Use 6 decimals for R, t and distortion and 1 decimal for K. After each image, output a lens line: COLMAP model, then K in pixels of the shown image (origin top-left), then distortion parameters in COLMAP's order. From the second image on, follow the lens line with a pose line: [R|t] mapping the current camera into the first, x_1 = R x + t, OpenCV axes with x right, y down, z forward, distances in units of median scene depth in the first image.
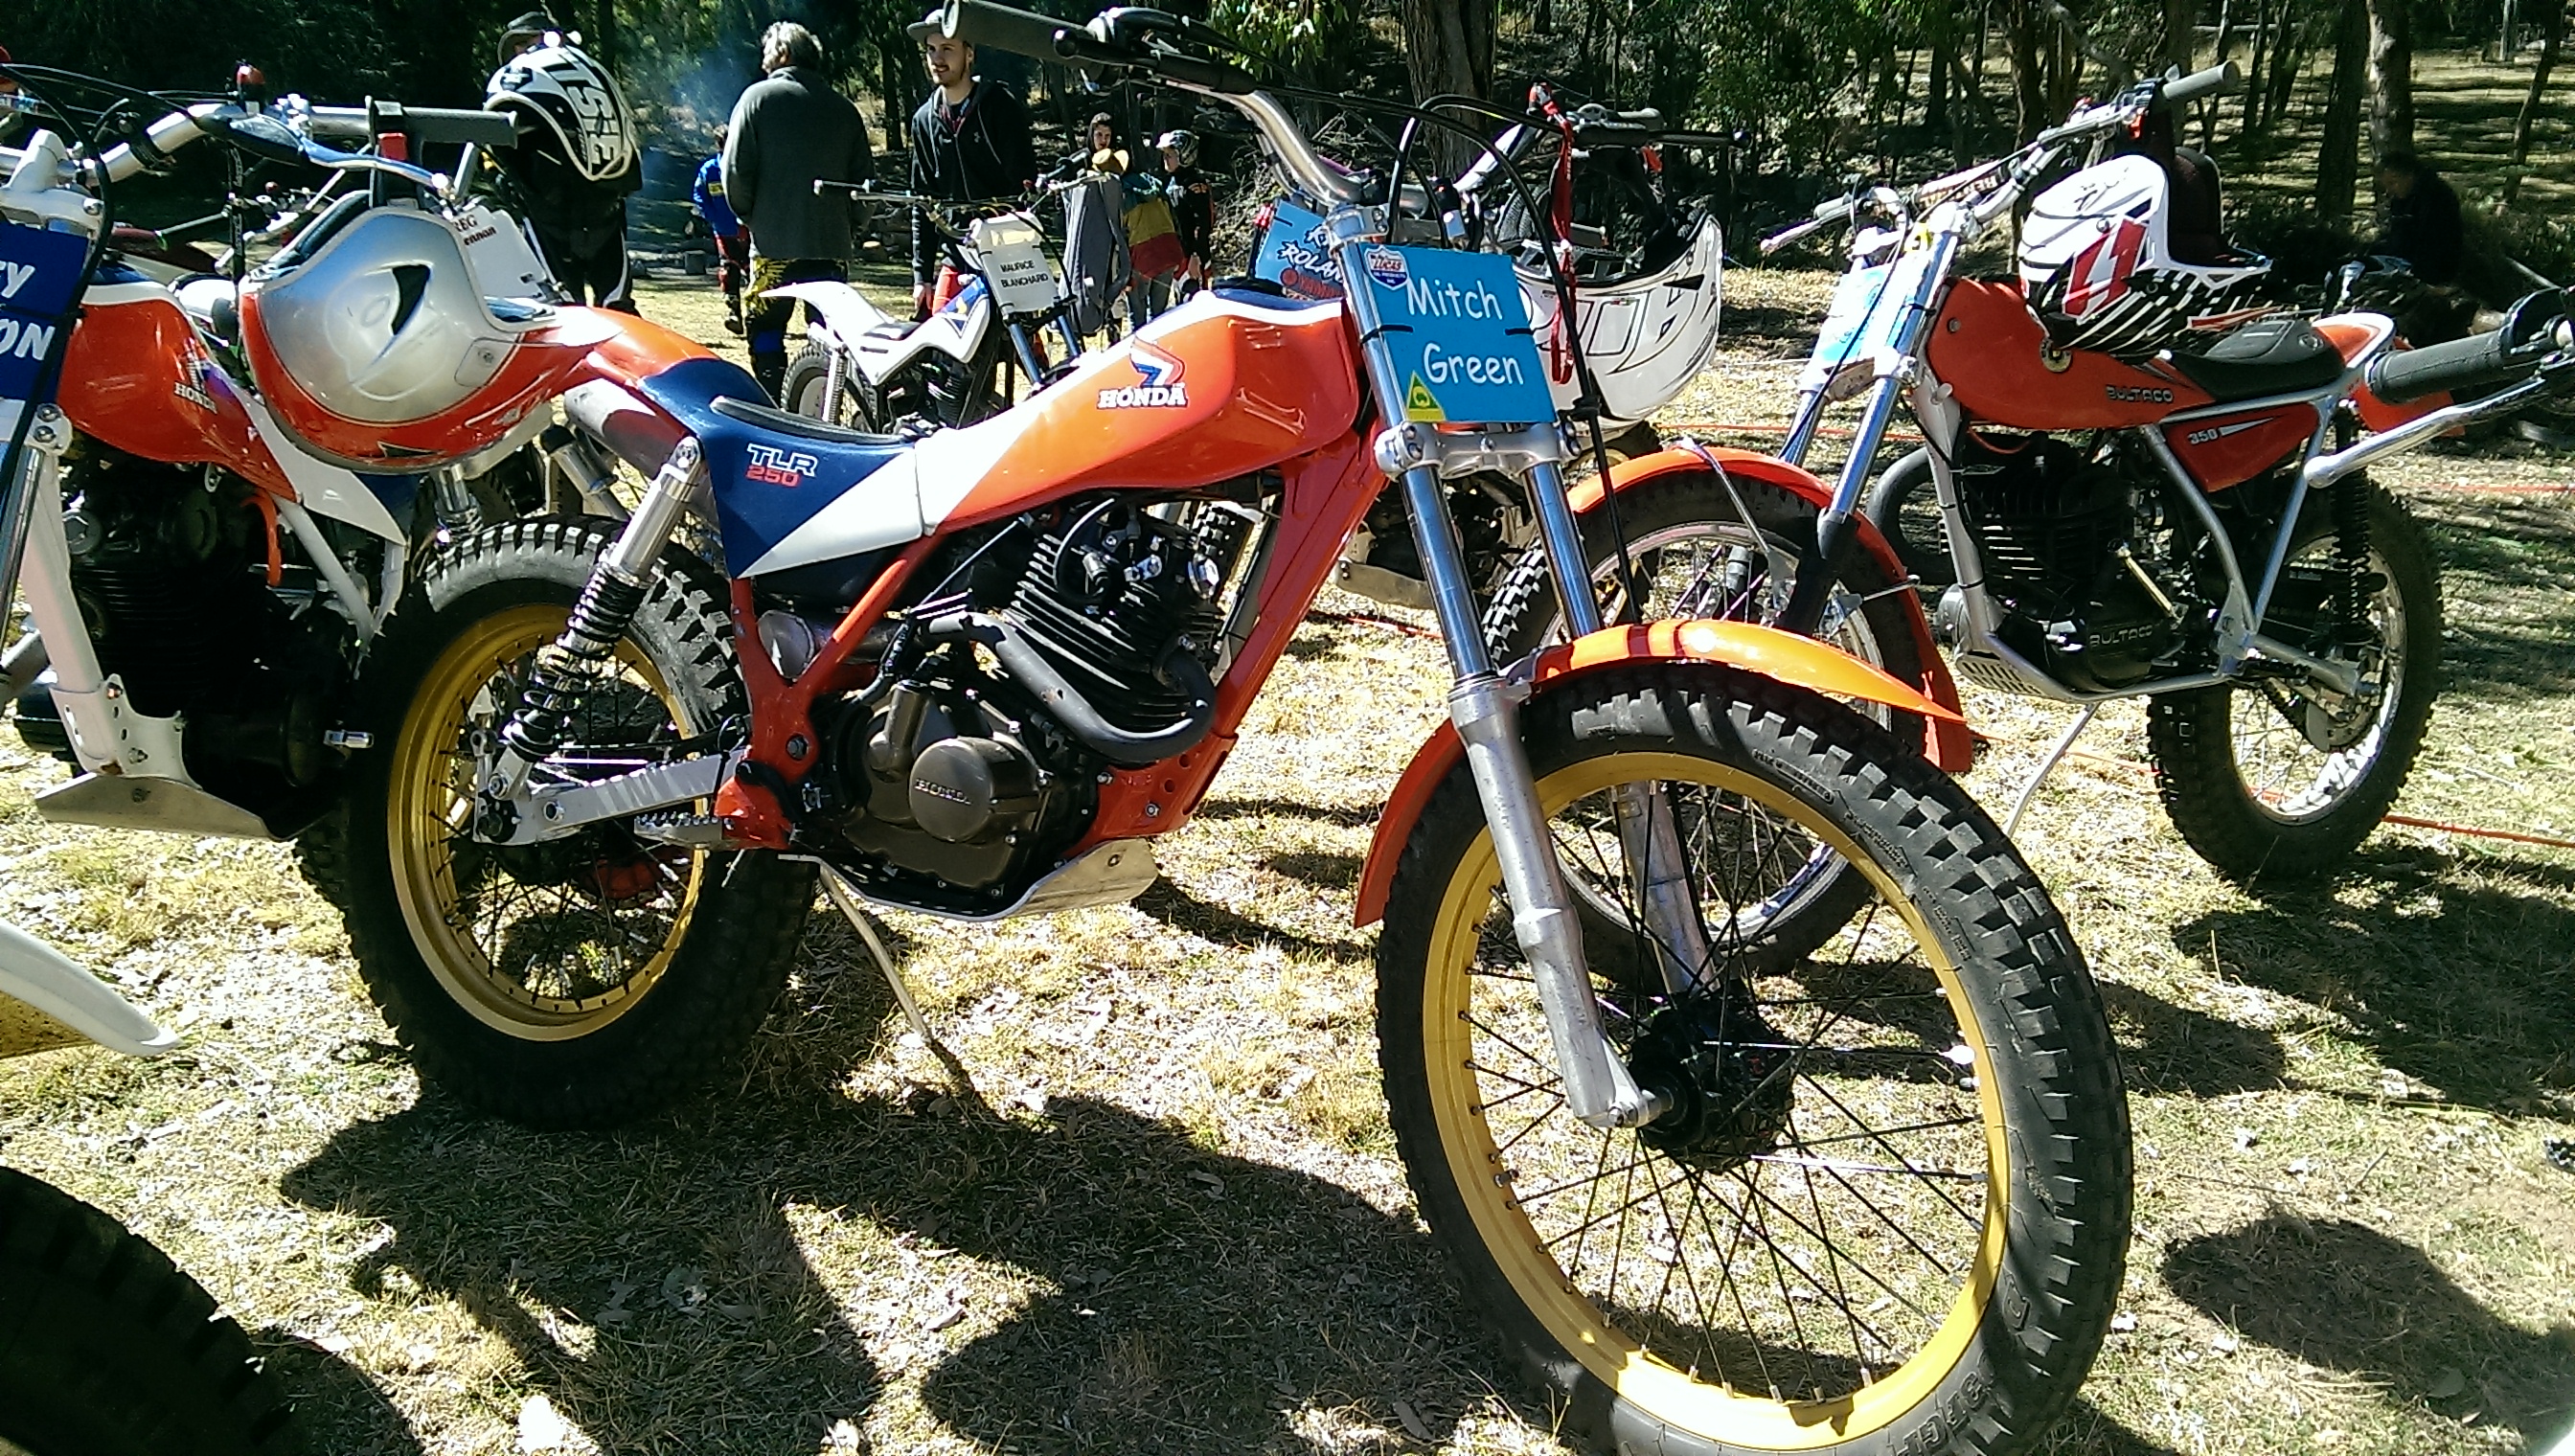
lens RADIAL K [[1789.0, 0, 1299.9], [0, 1789.0, 733.7], [0, 0, 1]] dist [0.089099, -0.131483]
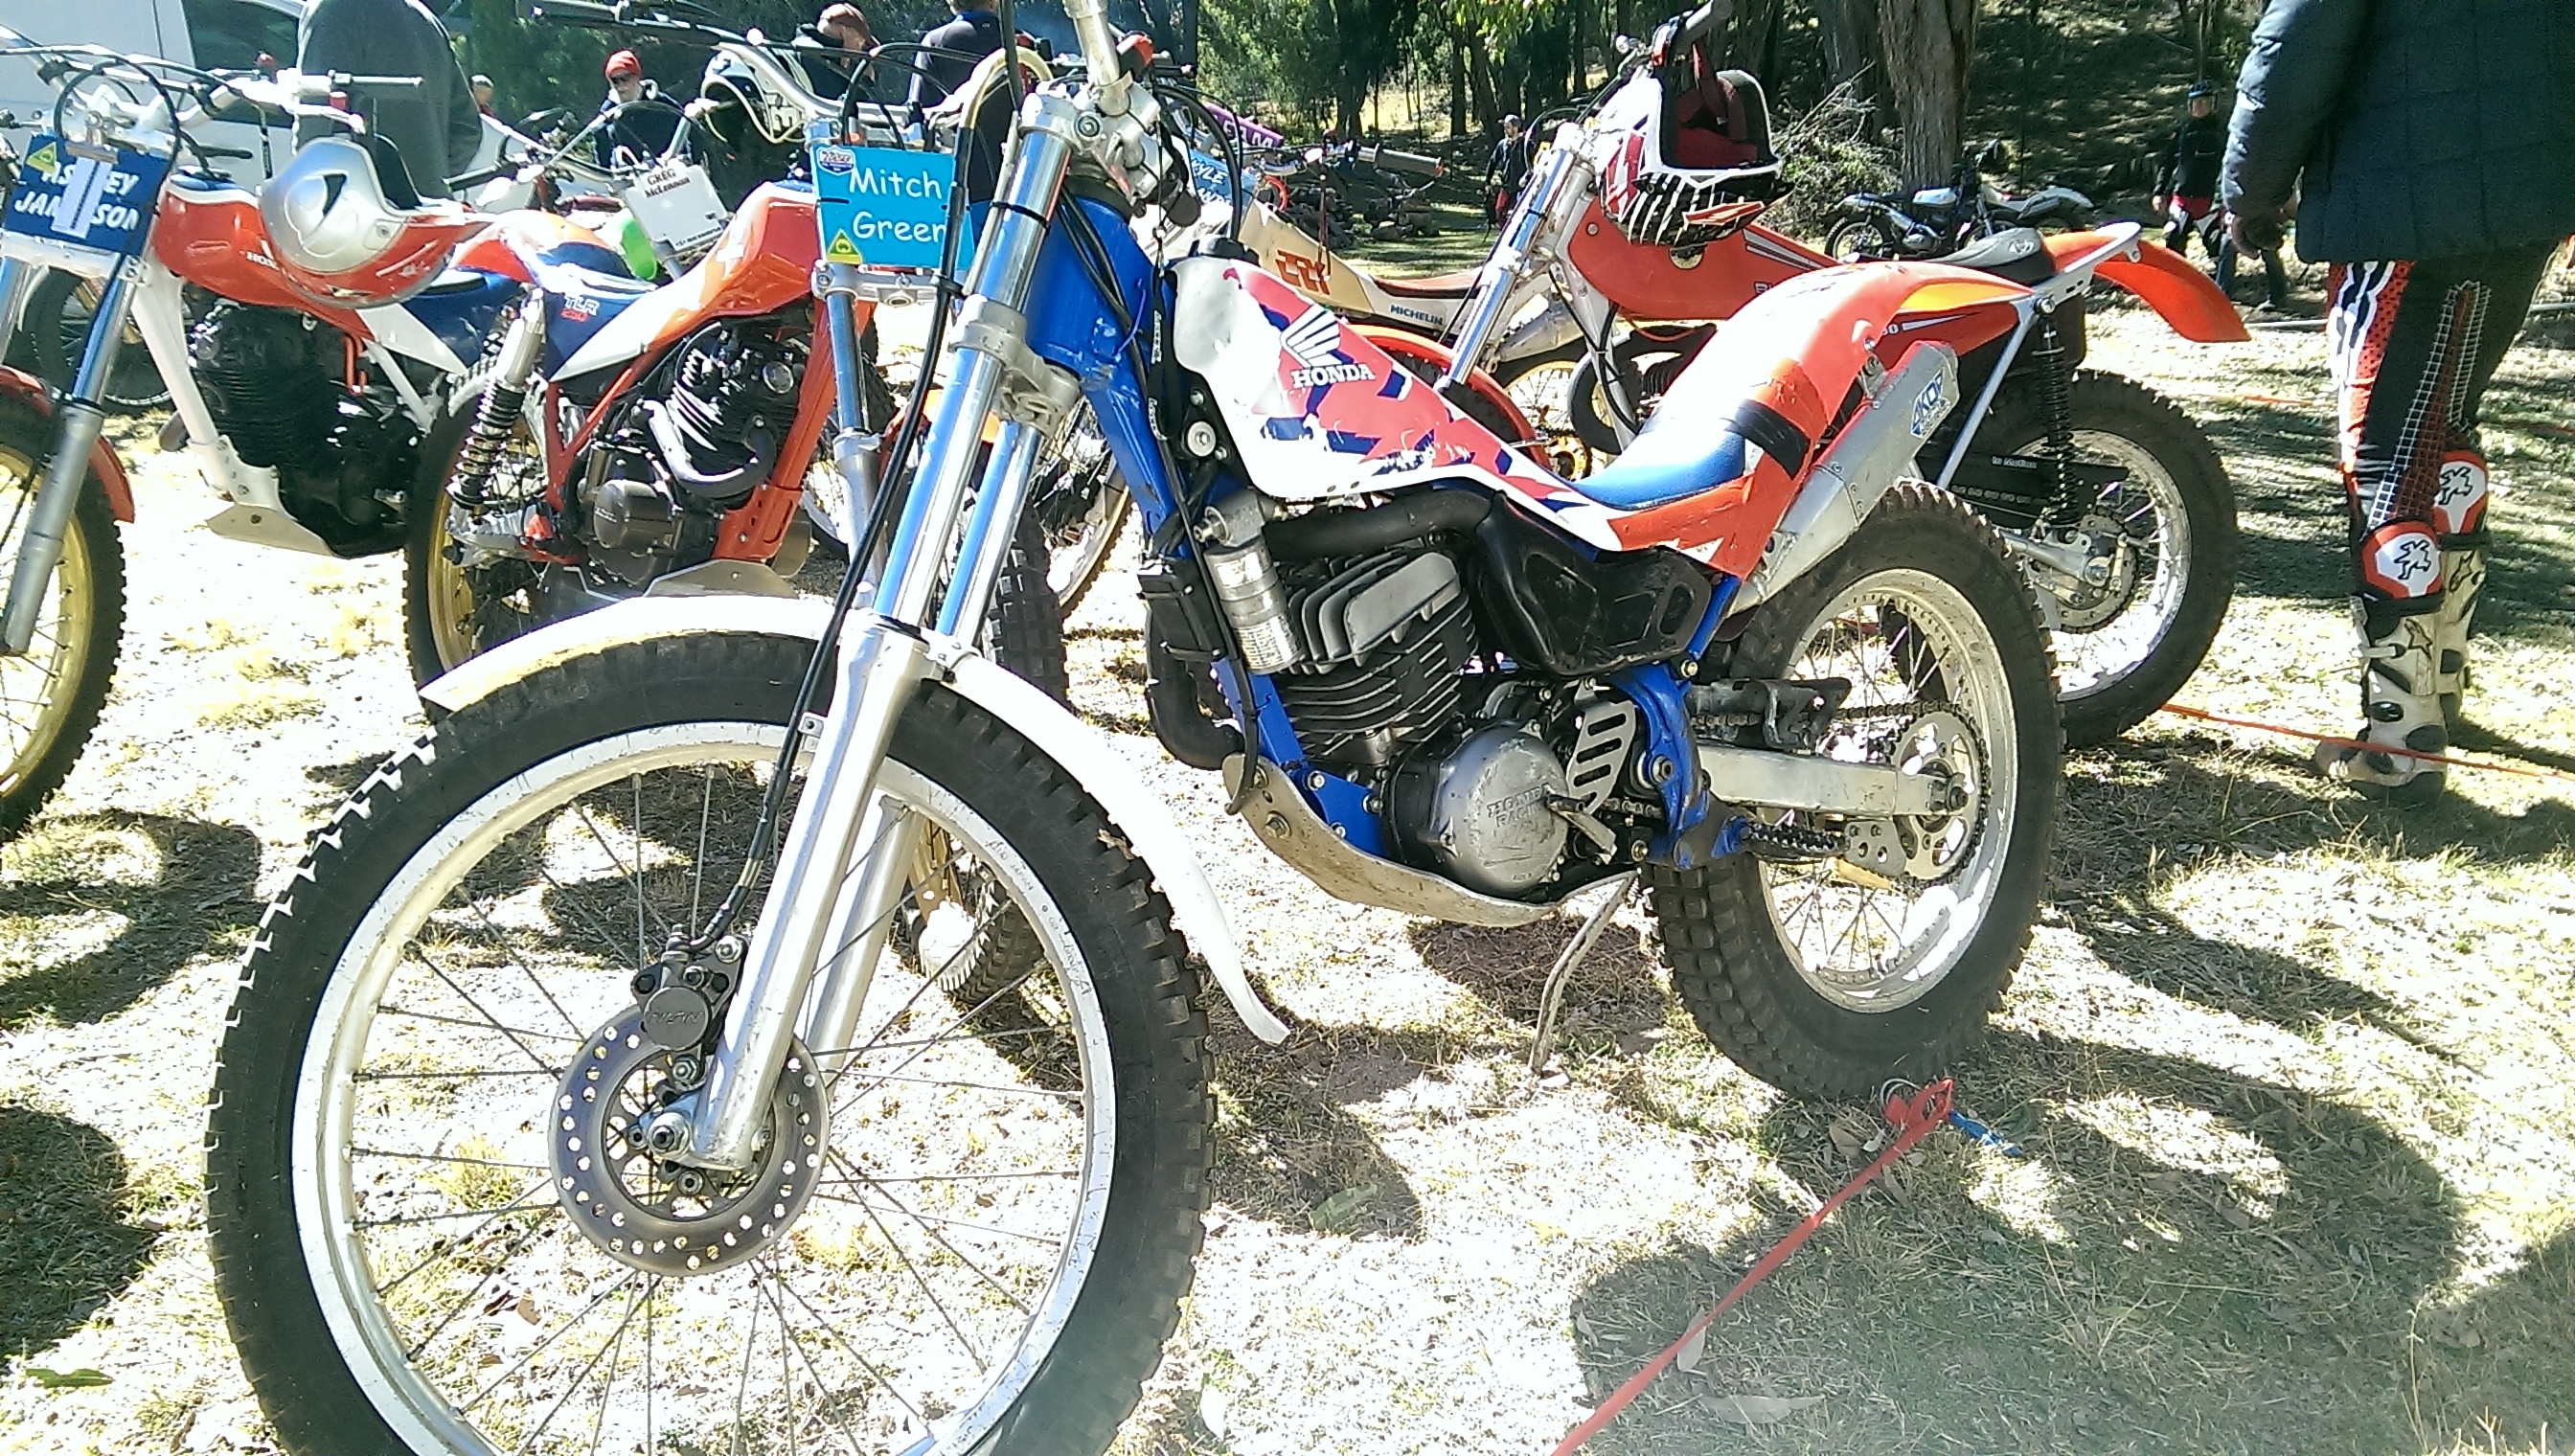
lens RADIAL K [[1789.0, 0, 1299.9], [0, 1789.0, 733.7], [0, 0, 1]] dist [0.089099, -0.131483]
pose [[0.954809, 0.071667, -0.288451, 0.625297], [-0.069046, 0.997427, 0.019265, 0.112811], [0.289089, 0.001522, 0.957301, -0.228898]]
